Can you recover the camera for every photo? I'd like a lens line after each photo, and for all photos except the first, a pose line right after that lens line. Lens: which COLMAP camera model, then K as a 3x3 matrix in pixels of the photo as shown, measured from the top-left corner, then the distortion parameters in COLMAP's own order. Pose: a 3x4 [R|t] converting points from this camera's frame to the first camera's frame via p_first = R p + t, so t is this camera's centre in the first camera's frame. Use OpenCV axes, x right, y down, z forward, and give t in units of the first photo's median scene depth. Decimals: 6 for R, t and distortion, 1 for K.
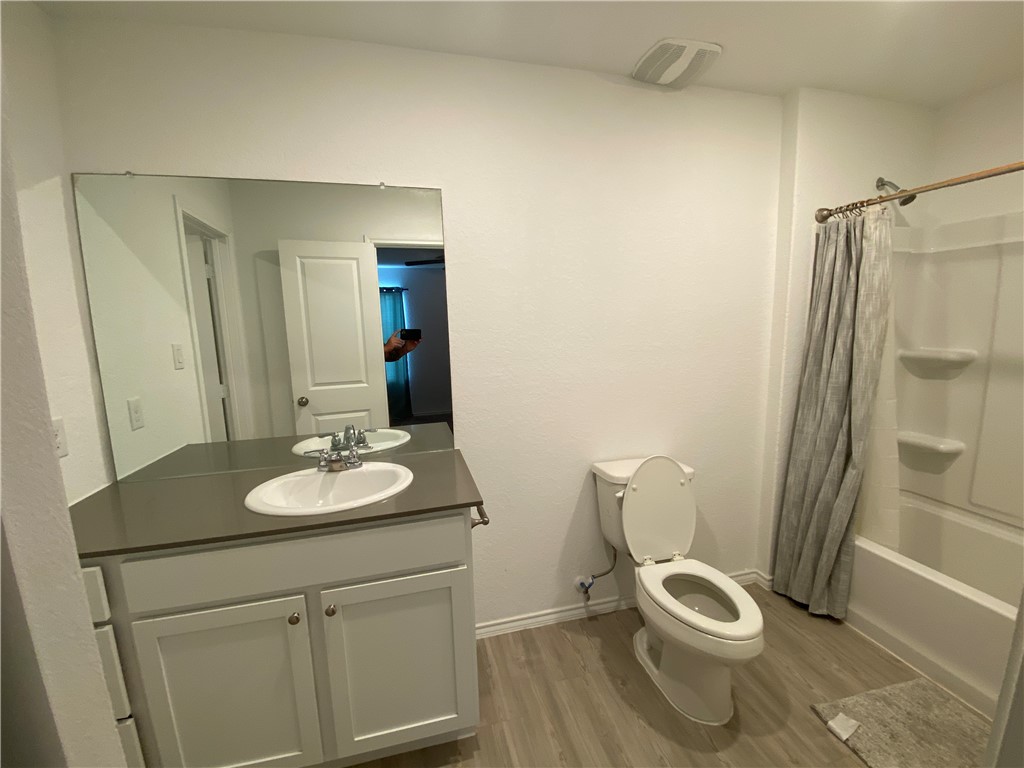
lens RADIAL K [[414.0, 0, 508.3], [0, 414.0, 388.1], [0, 0, 1]] dist [0.013671, -0.017099]
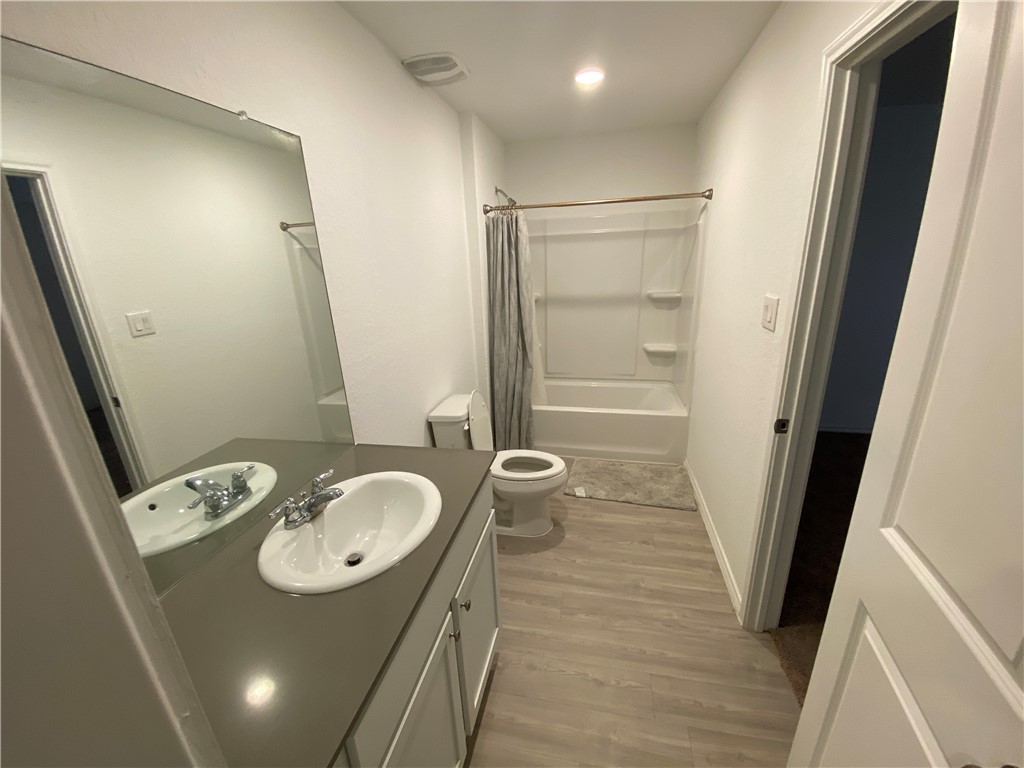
lens RADIAL K [[414.0, 0, 508.3], [0, 414.0, 388.1], [0, 0, 1]] dist [0.013671, -0.017099]
pose [[0.438358, -0.262373, 0.859653, -0.725240], [0.156162, 0.964130, 0.214630, -0.111421], [-0.885130, 0.040160, 0.463607, 0.278942]]
